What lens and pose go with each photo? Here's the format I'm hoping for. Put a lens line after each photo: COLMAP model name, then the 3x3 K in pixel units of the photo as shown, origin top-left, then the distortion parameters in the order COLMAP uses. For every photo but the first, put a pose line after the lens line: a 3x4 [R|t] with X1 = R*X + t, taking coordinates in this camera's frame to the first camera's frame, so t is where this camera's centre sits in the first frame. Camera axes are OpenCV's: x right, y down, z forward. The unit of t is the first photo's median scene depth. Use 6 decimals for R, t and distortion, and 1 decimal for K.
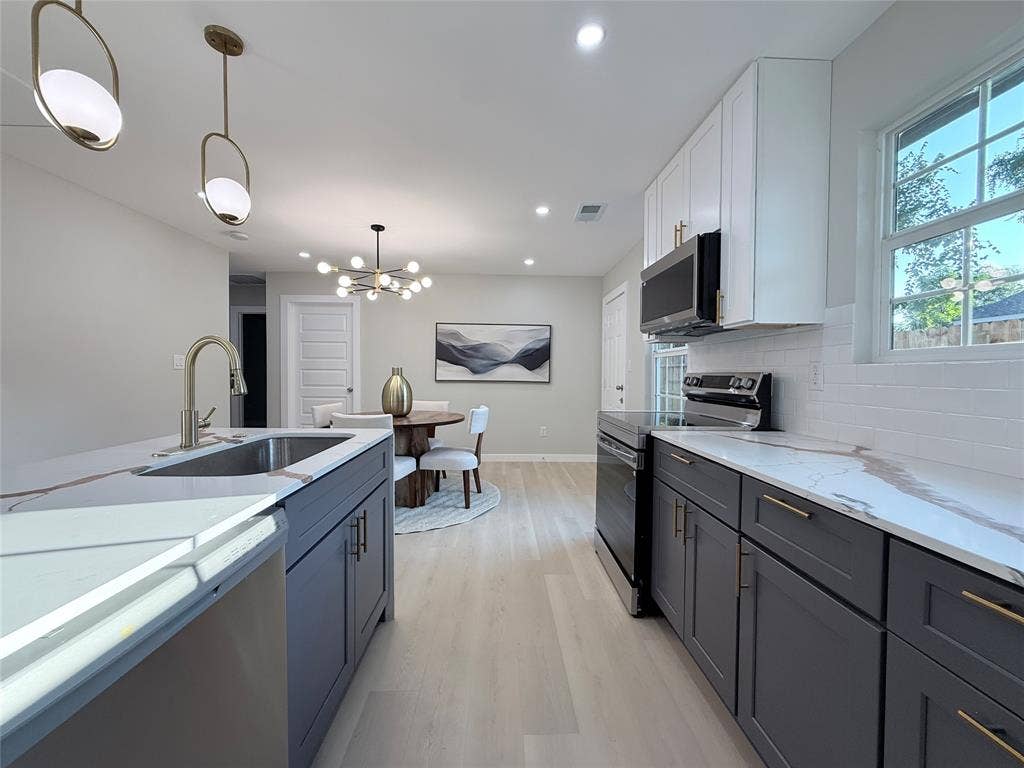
lens RADIAL K [[407.9, 0, 511.8], [0, 407.9, 382.6], [0, 0, 1]] dist [0.001637, 0.000795]
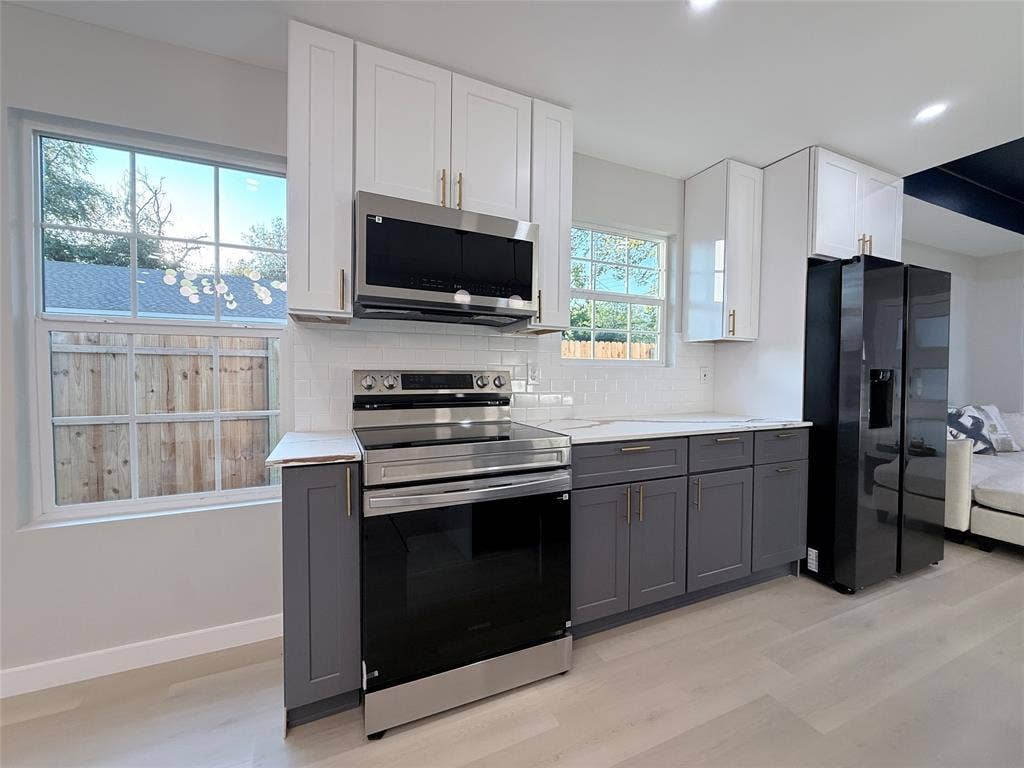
lens RADIAL K [[407.9, 0, 508.1], [0, 407.9, 383.6], [0, 0, 1]] dist [0.001637, 0.000795]
pose [[-0.376974, -0.032023, 0.925670, -0.224681], [0.012686, 0.999130, 0.039730, -0.019438], [-0.926137, 0.026721, -0.376240, 0.798247]]
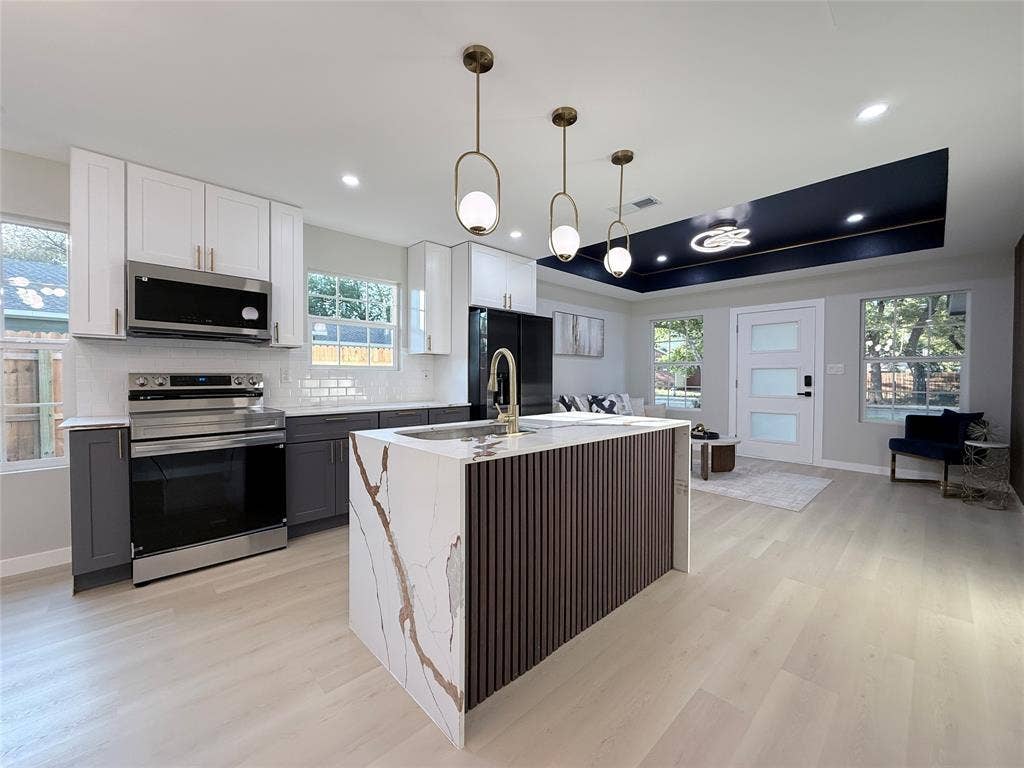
lens RADIAL K [[407.9, 0, 507.9], [0, 407.9, 383.4], [0, 0, 1]] dist [0.001637, 0.000795]
pose [[-0.665740, -0.021633, 0.745870, -0.709828], [0.010782, 0.999196, 0.038605, -0.021219], [-0.746106, 0.033743, -0.664971, 0.764567]]
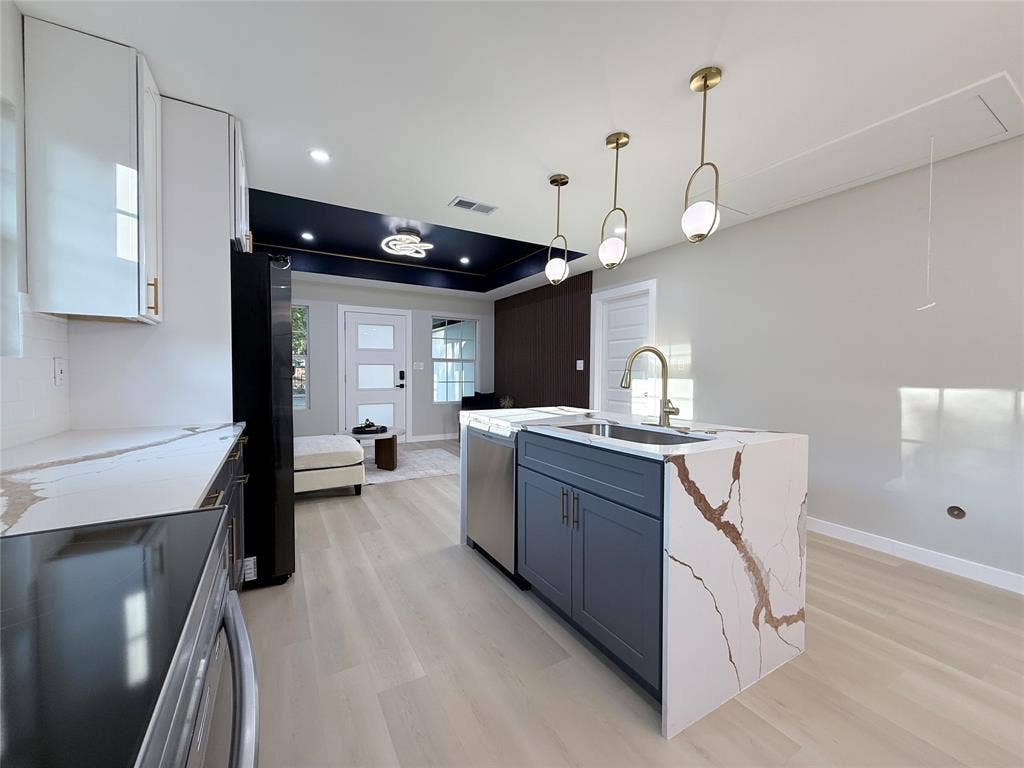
lens RADIAL K [[407.9, 0, 511.3], [0, 407.9, 384.9], [0, 0, 1]] dist [0.001637, 0.000795]
pose [[-0.881056, 0.007277, -0.472956, 0.141432], [-0.018003, 0.998641, 0.048902, -0.016273], [0.472670, 0.051600, -0.879728, 0.814213]]
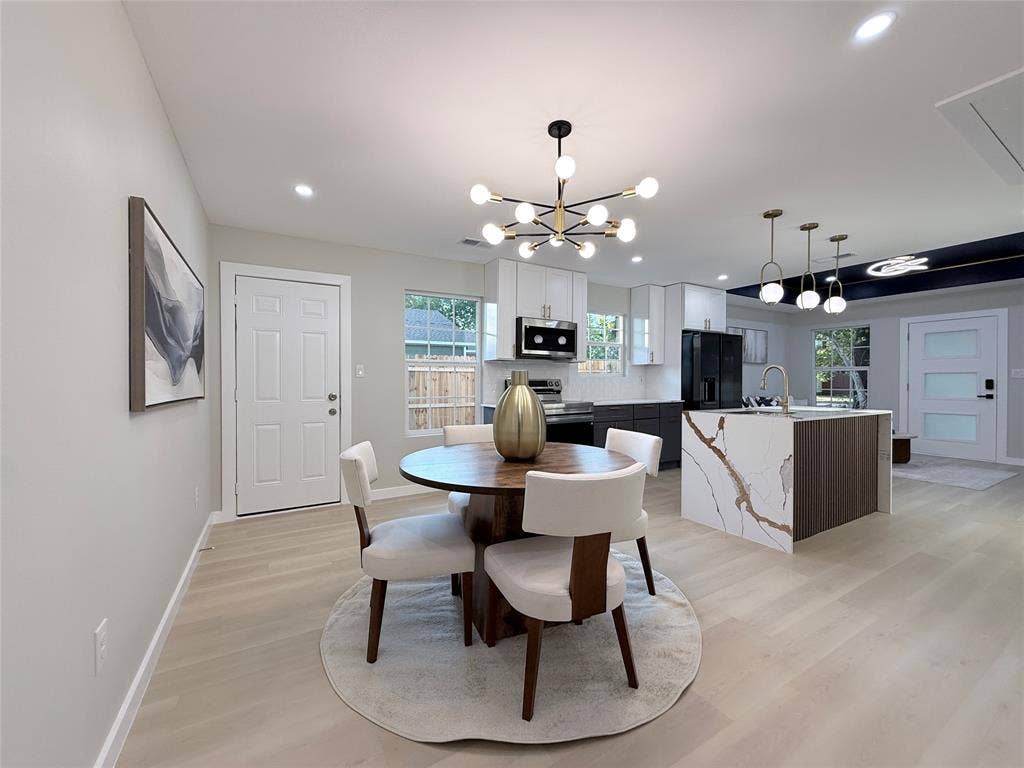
lens RADIAL K [[407.9, 0, 509.9], [0, 407.9, 384.6], [0, 0, 1]] dist [0.001637, 0.000795]
pose [[-0.480433, -0.014817, 0.876906, -0.841038], [0.017742, 0.999488, 0.026609, -0.036745], [-0.876852, 0.028342, -0.479925, 1.419347]]
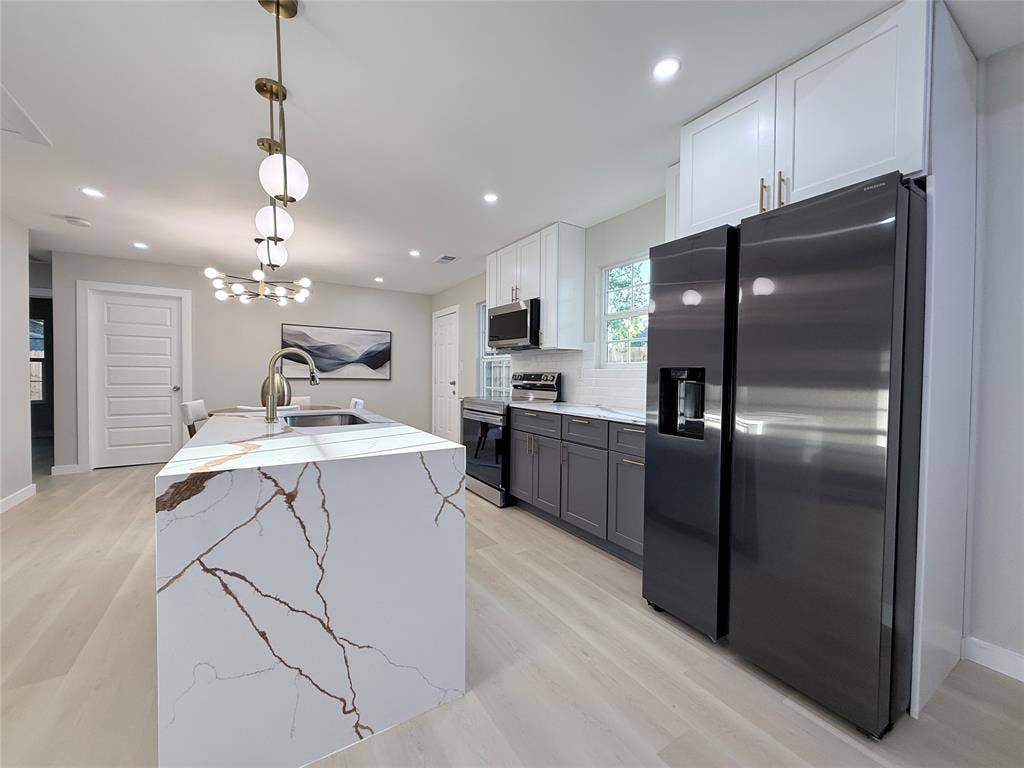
lens RADIAL K [[407.9, 0, 512.1], [0, 407.9, 384.0], [0, 0, 1]] dist [0.001637, 0.000795]
pose [[0.861438, -0.010264, 0.507759, -0.322492], [0.006813, 0.999939, 0.008655, 0.007220], [-0.507817, -0.003997, 0.861456, -0.326289]]
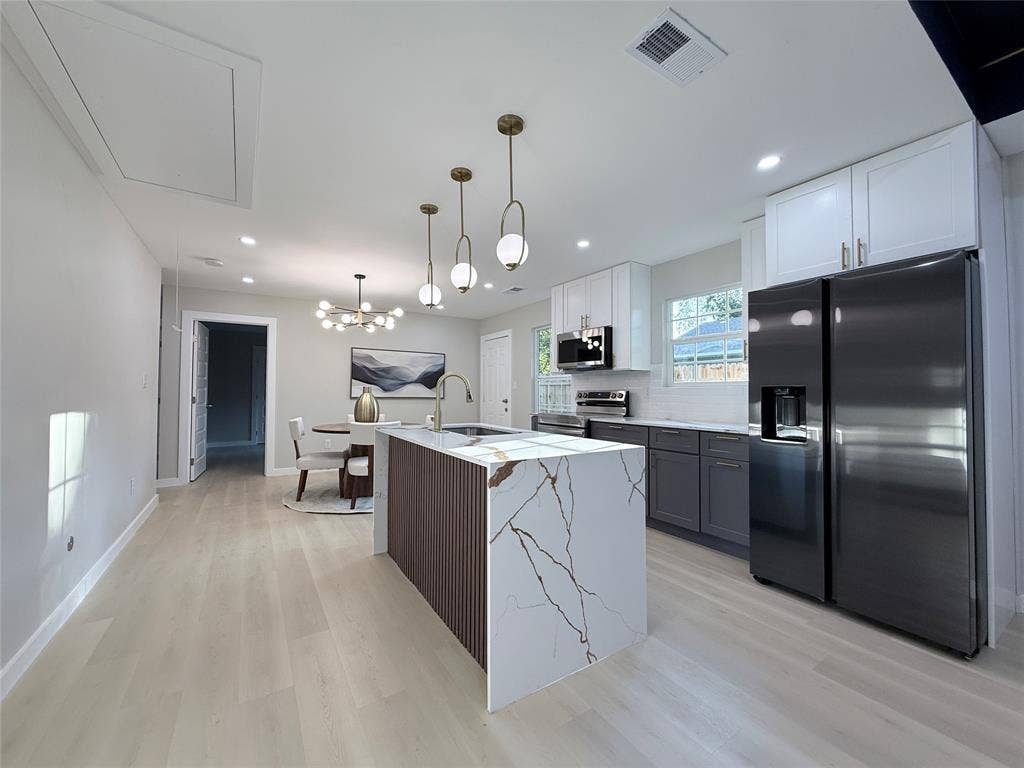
lens RADIAL K [[407.9, 0, 512.8], [0, 407.9, 384.1], [0, 0, 1]] dist [0.001637, 0.000795]
pose [[0.855635, 0.007070, 0.517531, -0.602889], [0.013486, 0.999263, -0.035946, 0.006863], [-0.517403, 0.037736, 0.854909, -0.329197]]
